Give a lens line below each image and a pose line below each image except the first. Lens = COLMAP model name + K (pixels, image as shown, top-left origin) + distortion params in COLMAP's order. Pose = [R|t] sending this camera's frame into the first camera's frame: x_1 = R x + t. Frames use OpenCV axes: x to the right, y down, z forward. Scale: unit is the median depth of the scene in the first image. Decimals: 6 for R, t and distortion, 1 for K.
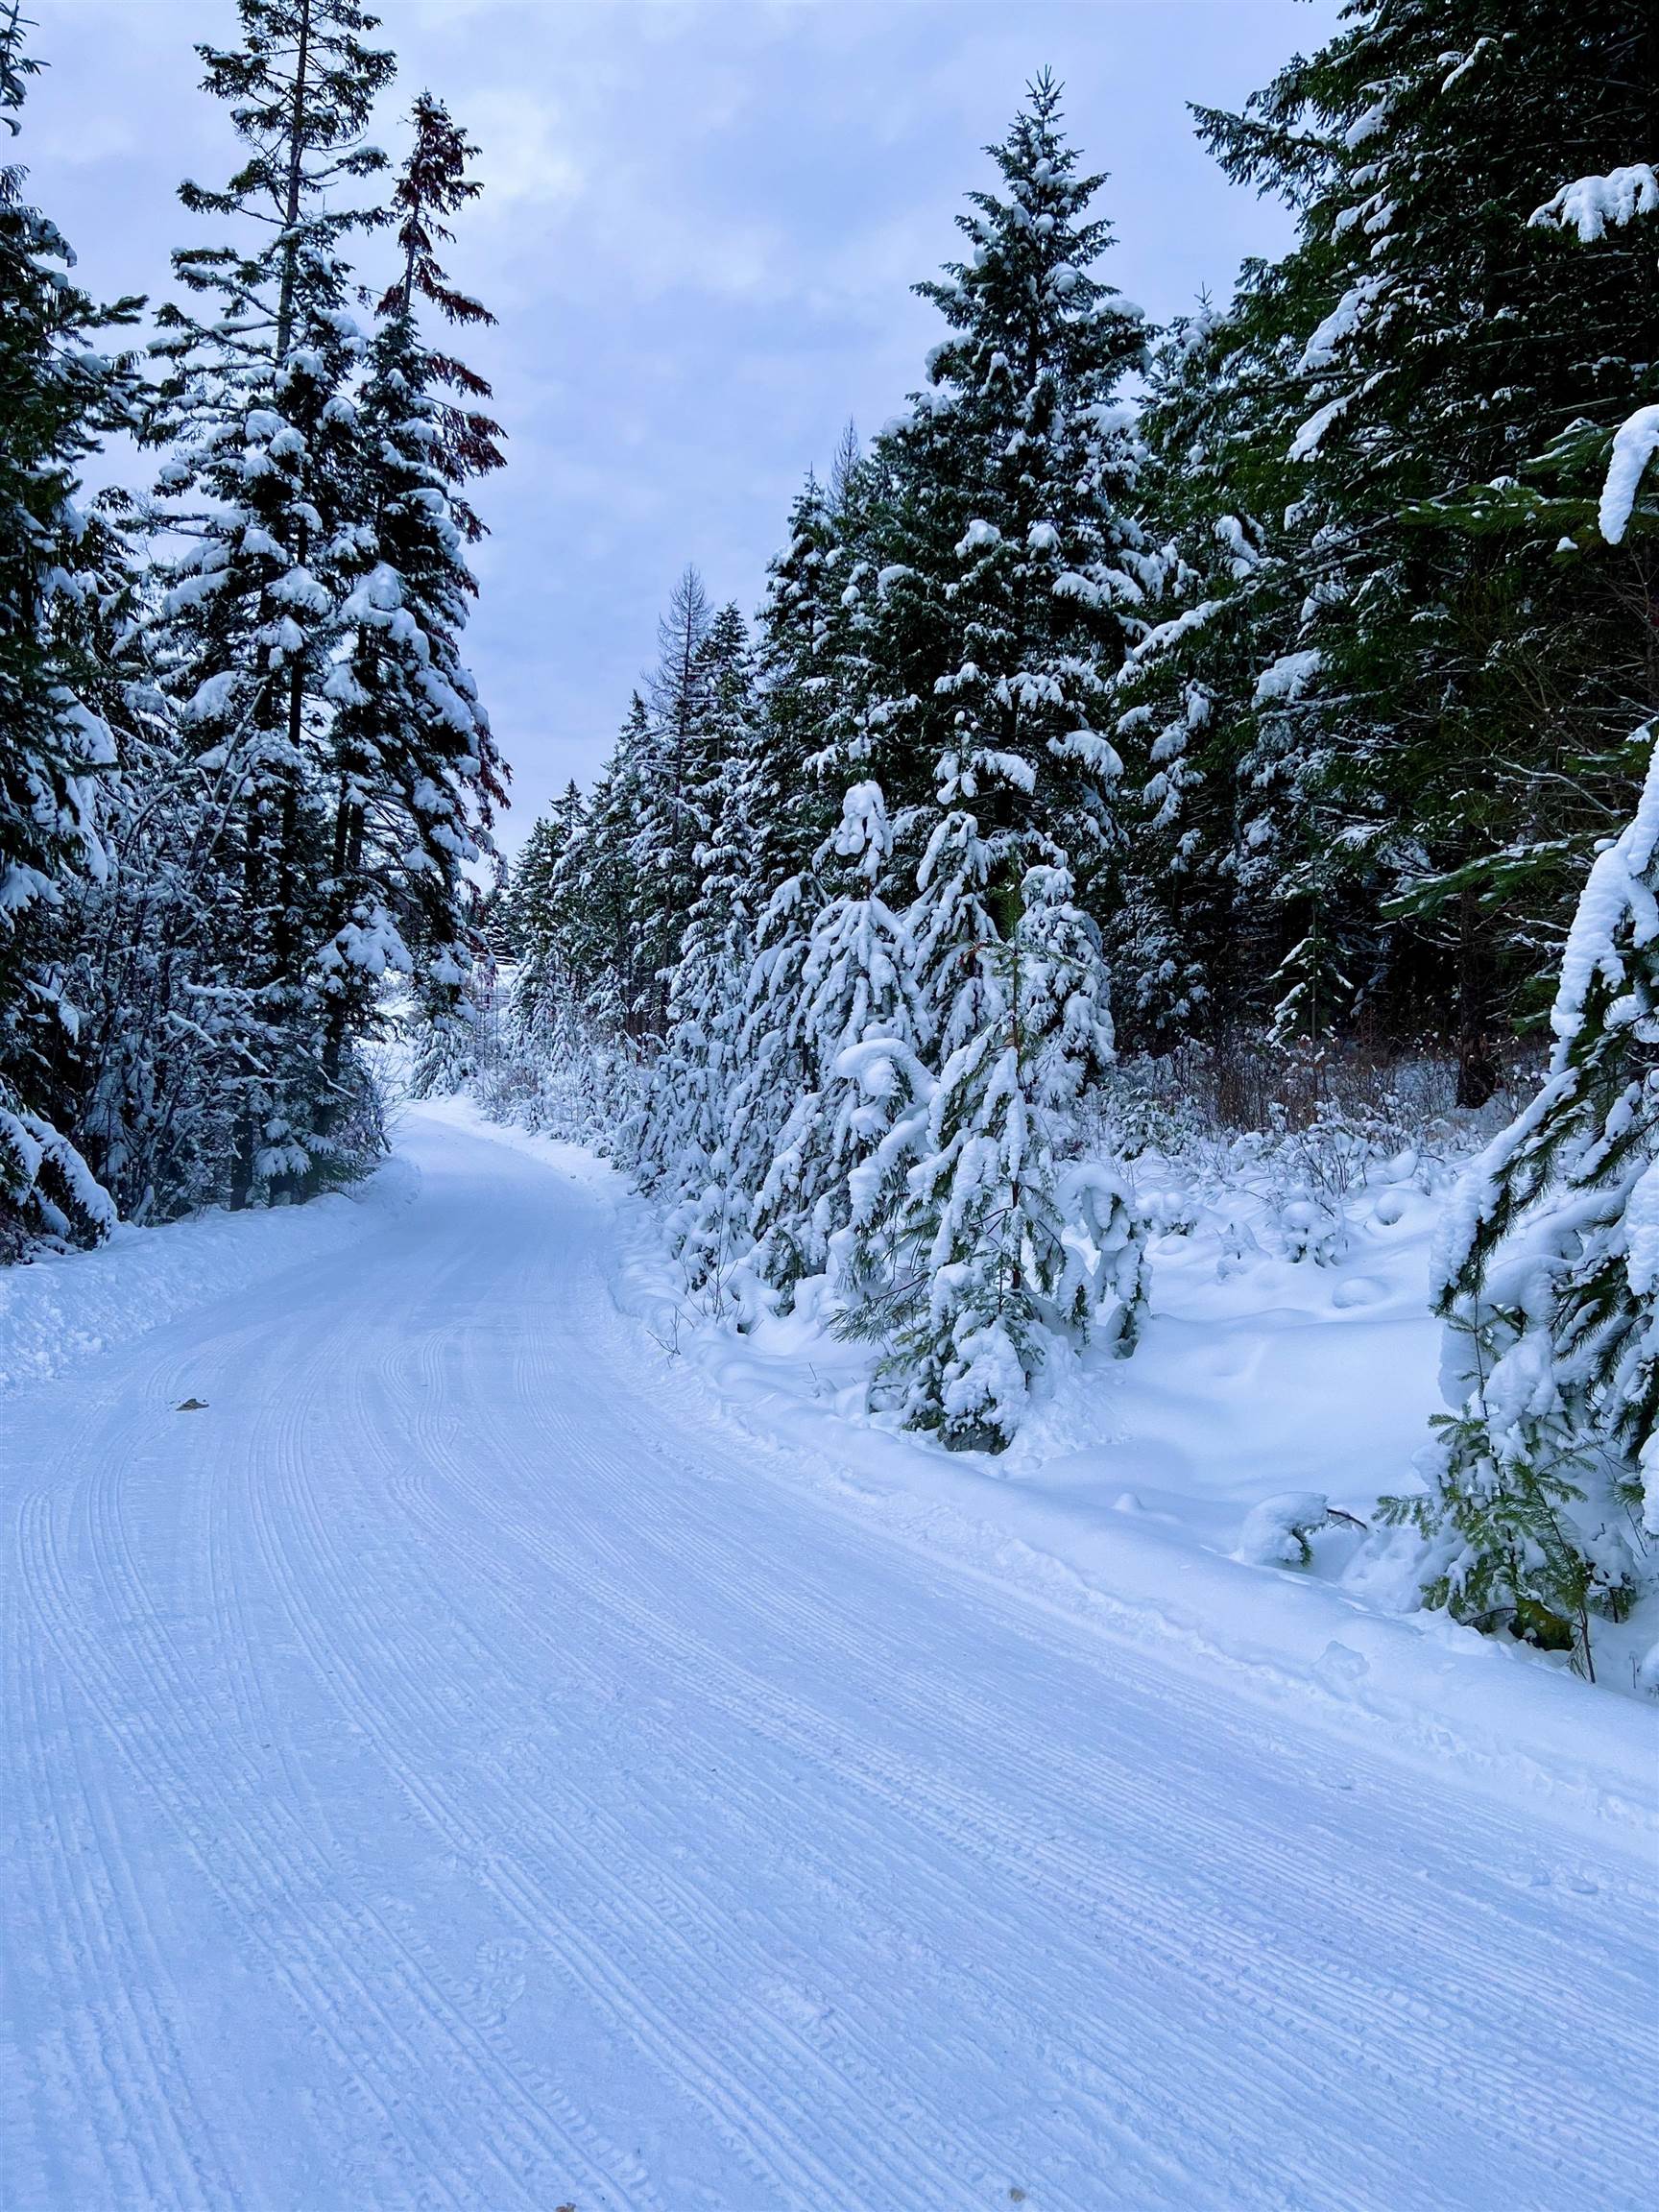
lens RADIAL K [[1657.3, 0, 829.1], [0, 1657.3, 1110.3], [0, 0, 1]] dist [0.063210, -0.064817]
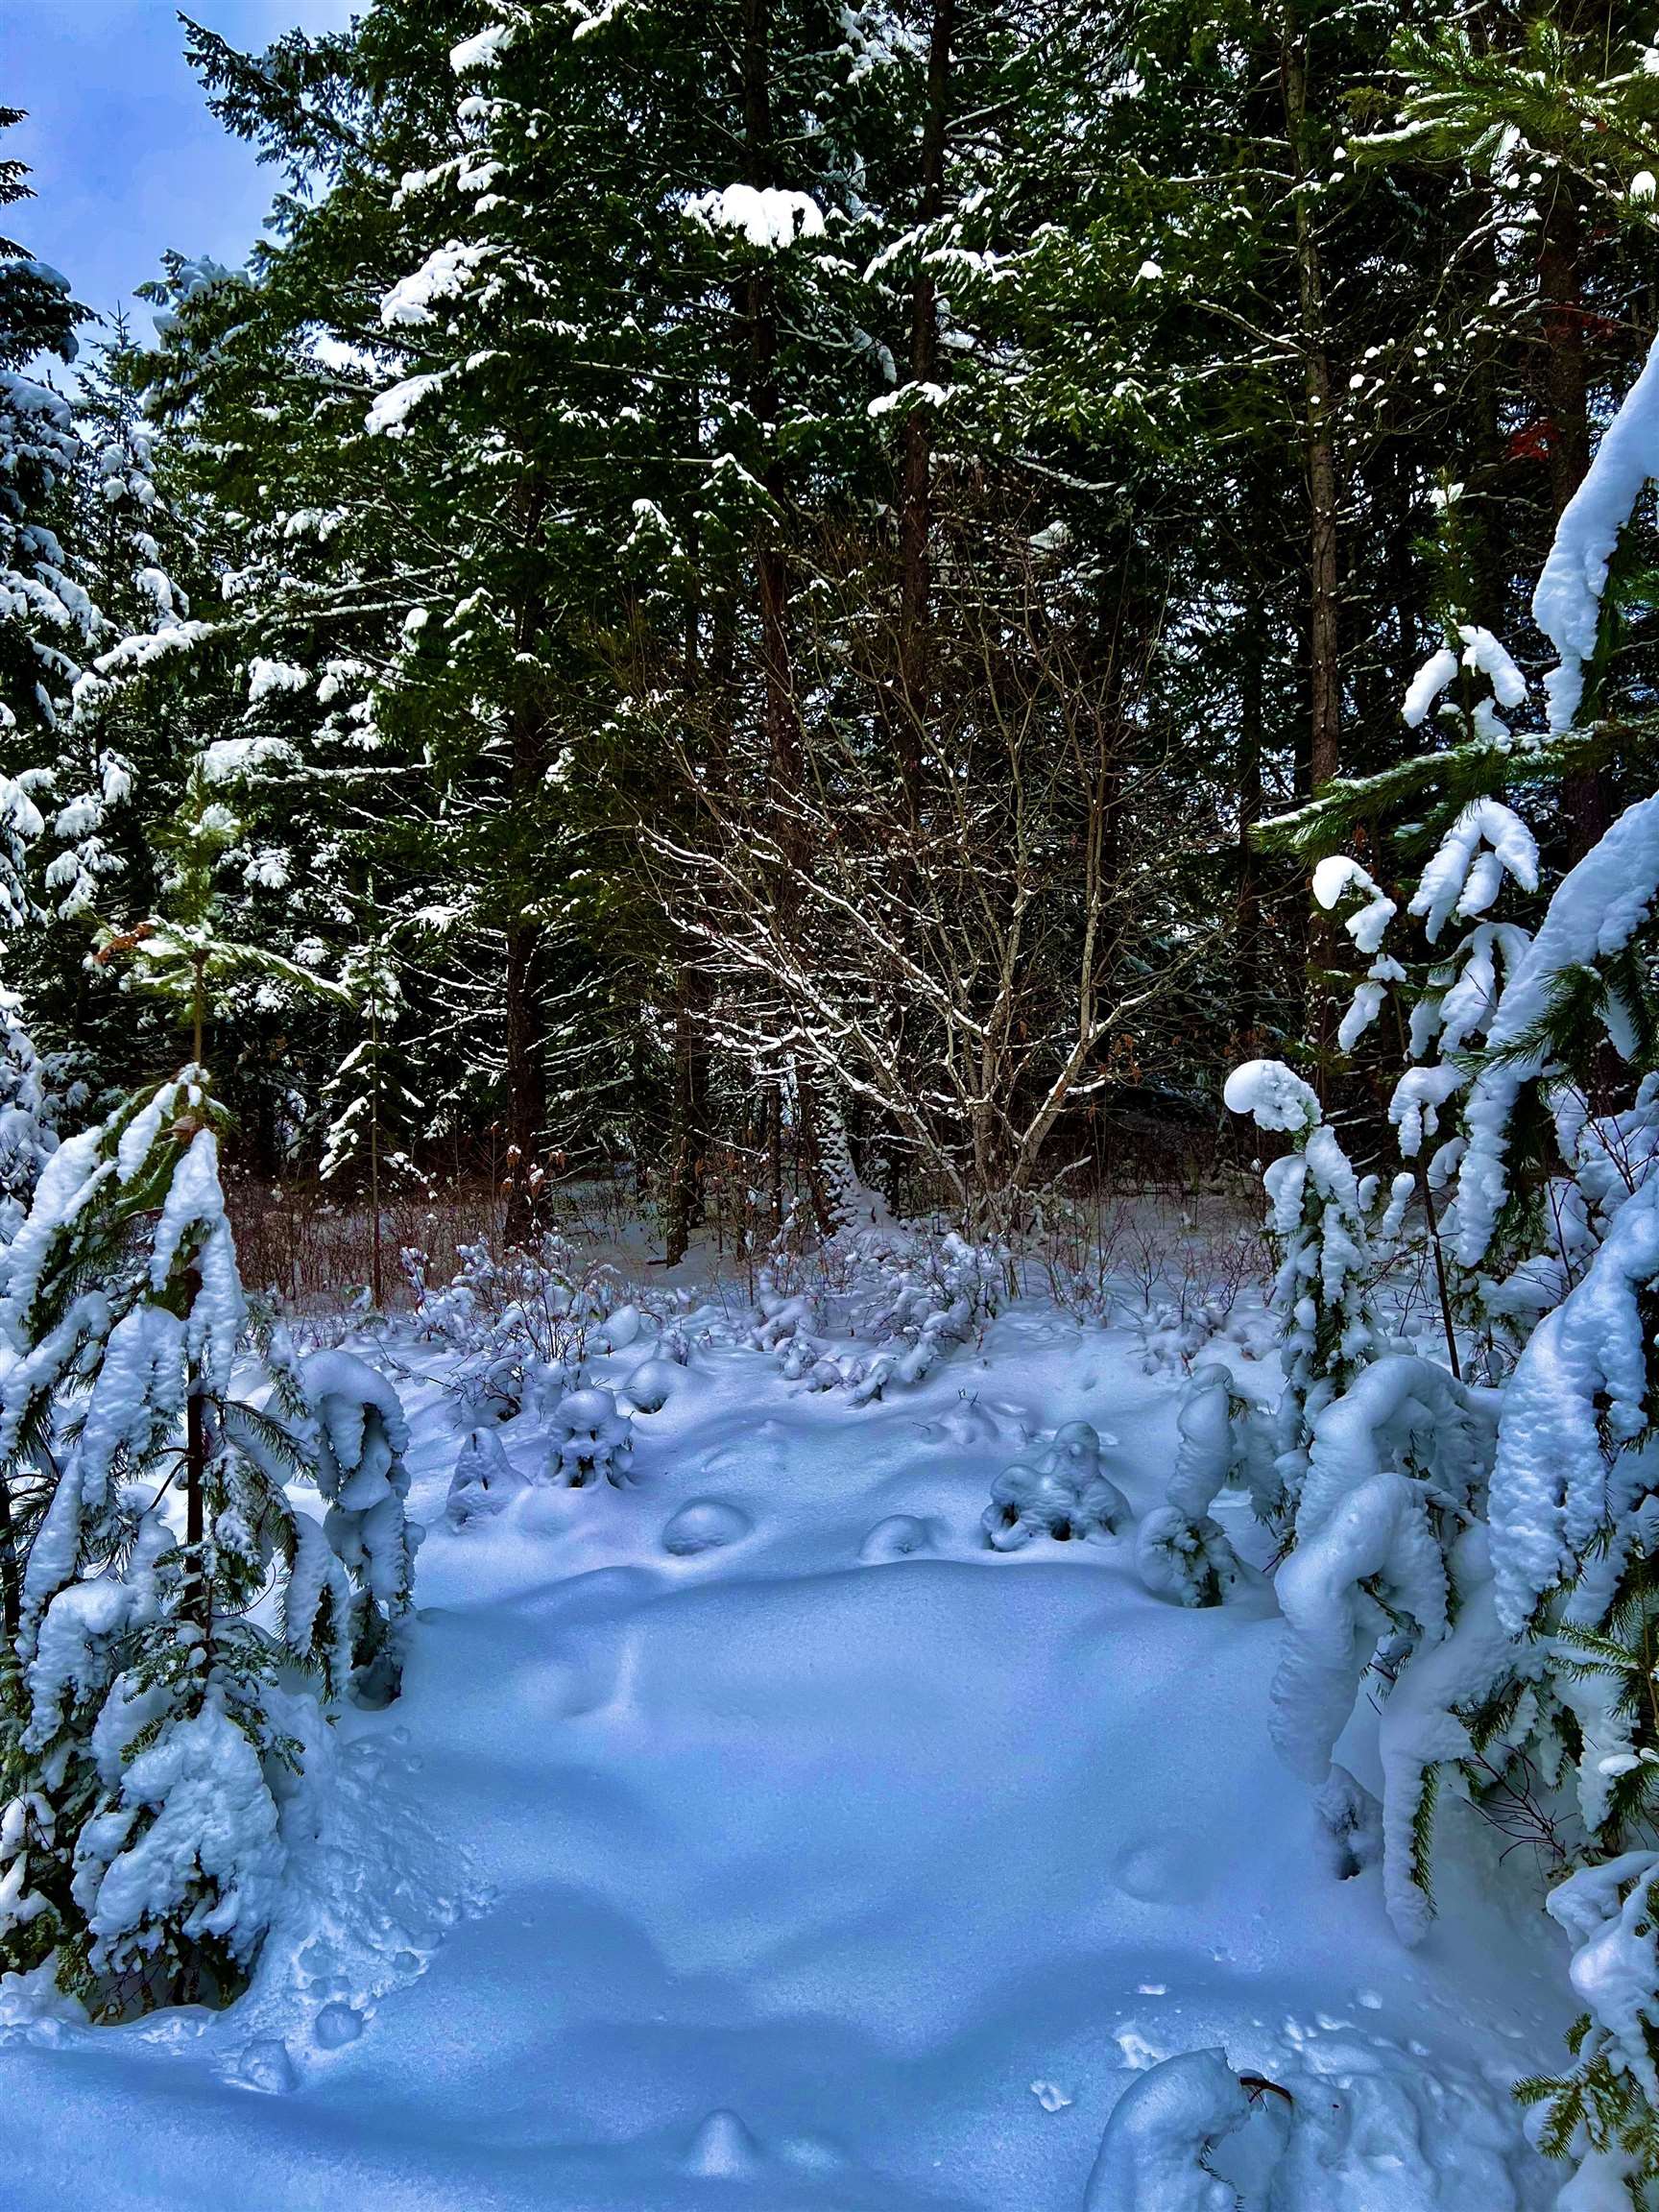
lens RADIAL K [[1657.3, 0, 827.0], [0, 1657.3, 1104.0], [0, 0, 1]] dist [0.063210, -0.064817]
pose [[0.777081, 0.039492, 0.628161, -0.036358], [0.022921, 0.995592, -0.090947, 0.002646], [-0.628984, 0.085072, 0.772750, 0.261882]]
